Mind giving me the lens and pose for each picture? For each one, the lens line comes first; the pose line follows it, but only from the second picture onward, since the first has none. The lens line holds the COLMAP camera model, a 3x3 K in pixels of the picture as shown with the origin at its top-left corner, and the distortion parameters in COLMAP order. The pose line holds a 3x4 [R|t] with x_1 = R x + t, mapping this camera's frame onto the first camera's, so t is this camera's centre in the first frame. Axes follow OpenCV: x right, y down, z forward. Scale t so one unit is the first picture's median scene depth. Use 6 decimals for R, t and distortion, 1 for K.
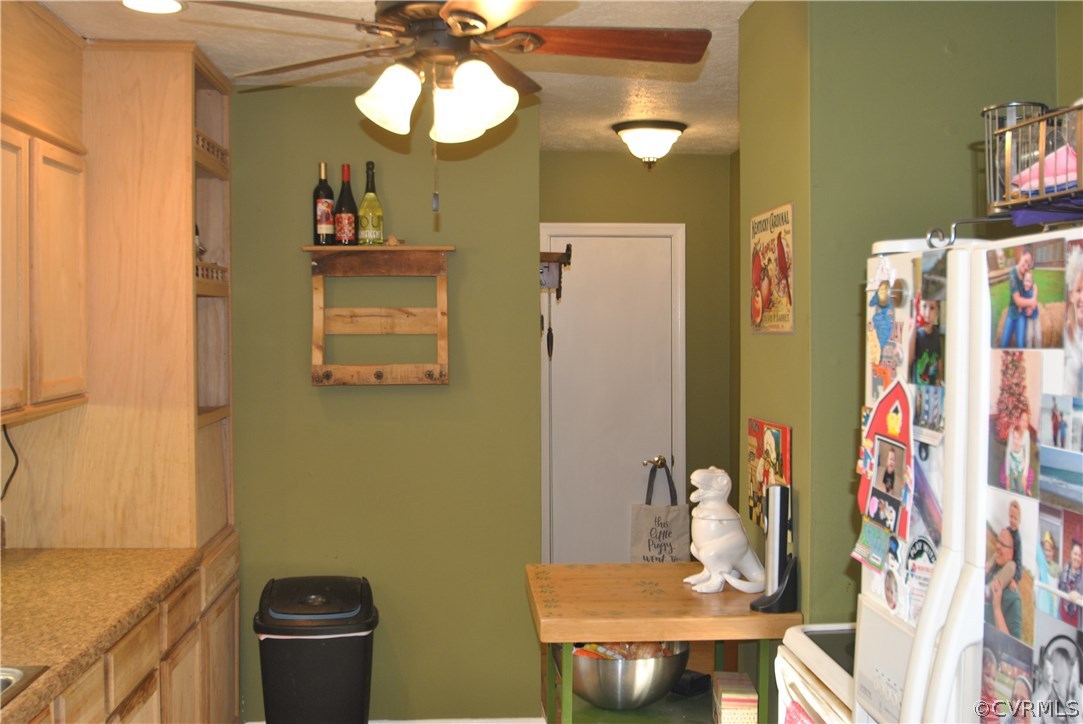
lens RADIAL K [[1072.2, 0, 541.5], [0, 1072.2, 362.0], [0, 0, 1]] dist [-0.123216, 0.138259]
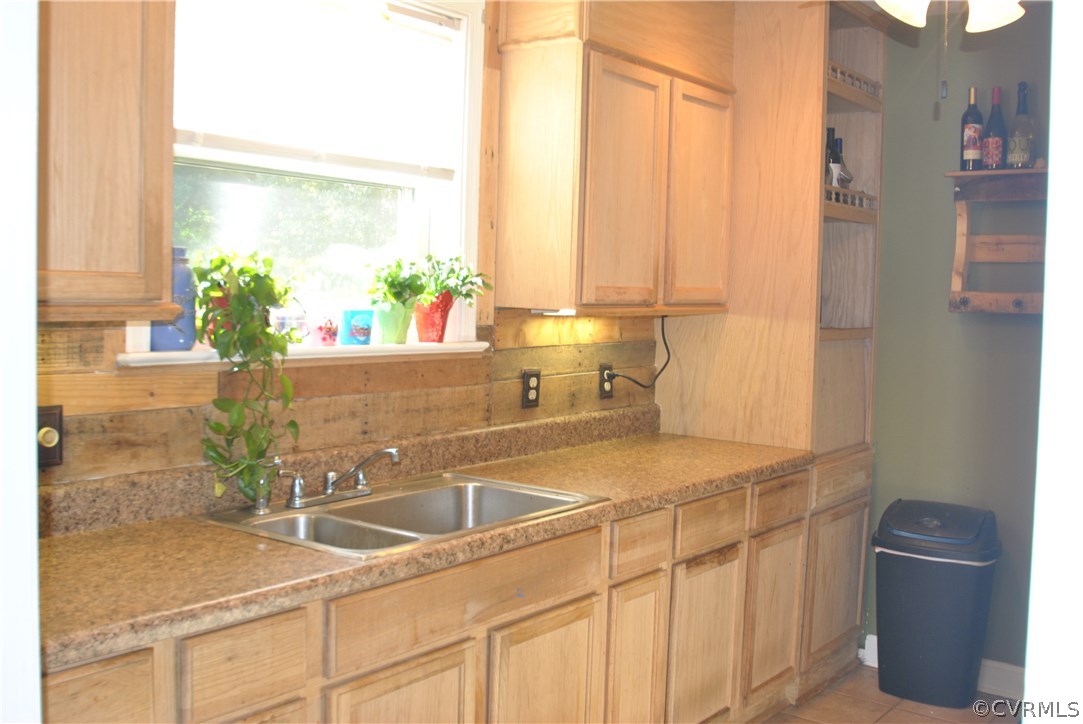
lens RADIAL K [[1072.2, 0, 541.5], [0, 1072.2, 362.0], [0, 0, 1]] dist [-0.123216, 0.138259]
pose [[0.745196, 0.065029, -0.663667, 0.186235], [-0.047270, 0.997882, 0.044699, 0.049913], [0.665167, -0.001937, 0.746692, 0.004295]]
